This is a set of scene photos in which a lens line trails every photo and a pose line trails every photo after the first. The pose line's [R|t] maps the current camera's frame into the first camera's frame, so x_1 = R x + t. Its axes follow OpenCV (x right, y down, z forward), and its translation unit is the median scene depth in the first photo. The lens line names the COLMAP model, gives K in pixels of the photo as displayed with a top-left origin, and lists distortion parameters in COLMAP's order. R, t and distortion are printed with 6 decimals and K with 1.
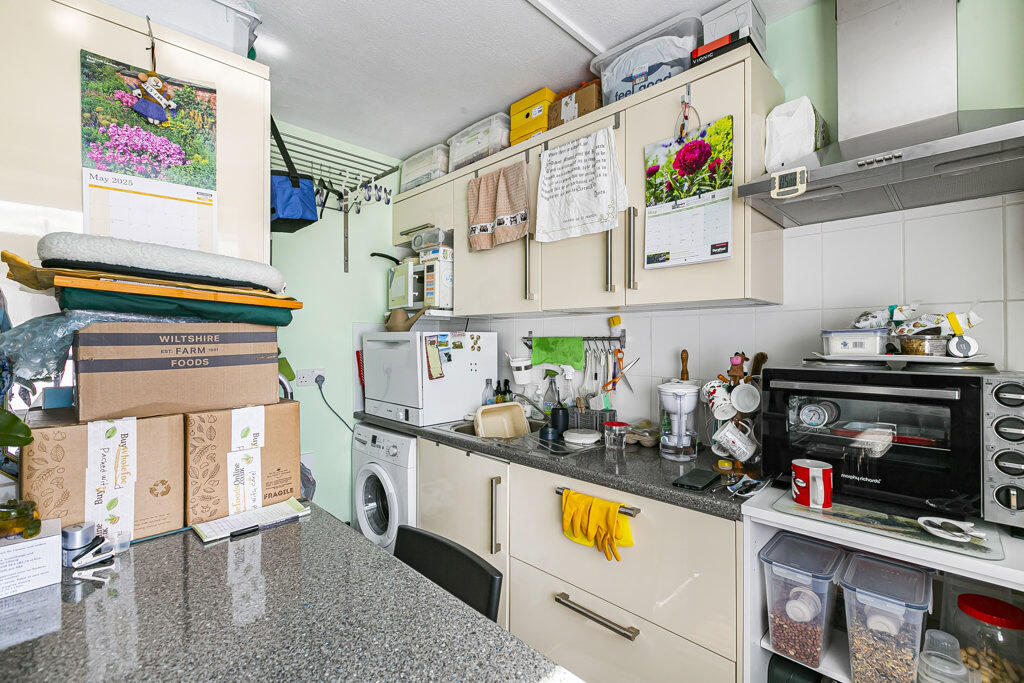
lens RADIAL K [[447.5, 0, 512.0], [0, 447.5, 341.5], [0, 0, 1]] dist [-0.000407, 0.000326]
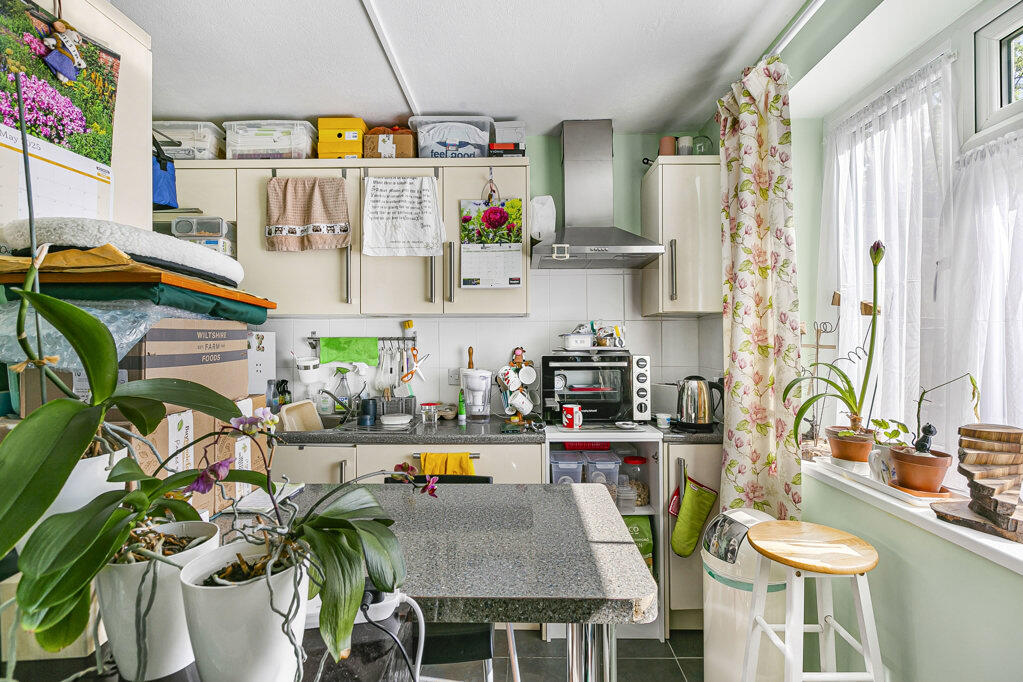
lens RADIAL K [[478.8, 0, 511.5], [0, 478.8, 341.0], [0, 0, 1]] dist [0.001579, 0.000567]
pose [[0.723434, 0.000440, 0.690394, -0.636021], [0.004286, 0.999978, -0.005128, 0.010479], [-0.690380, 0.006669, 0.723416, -0.188795]]
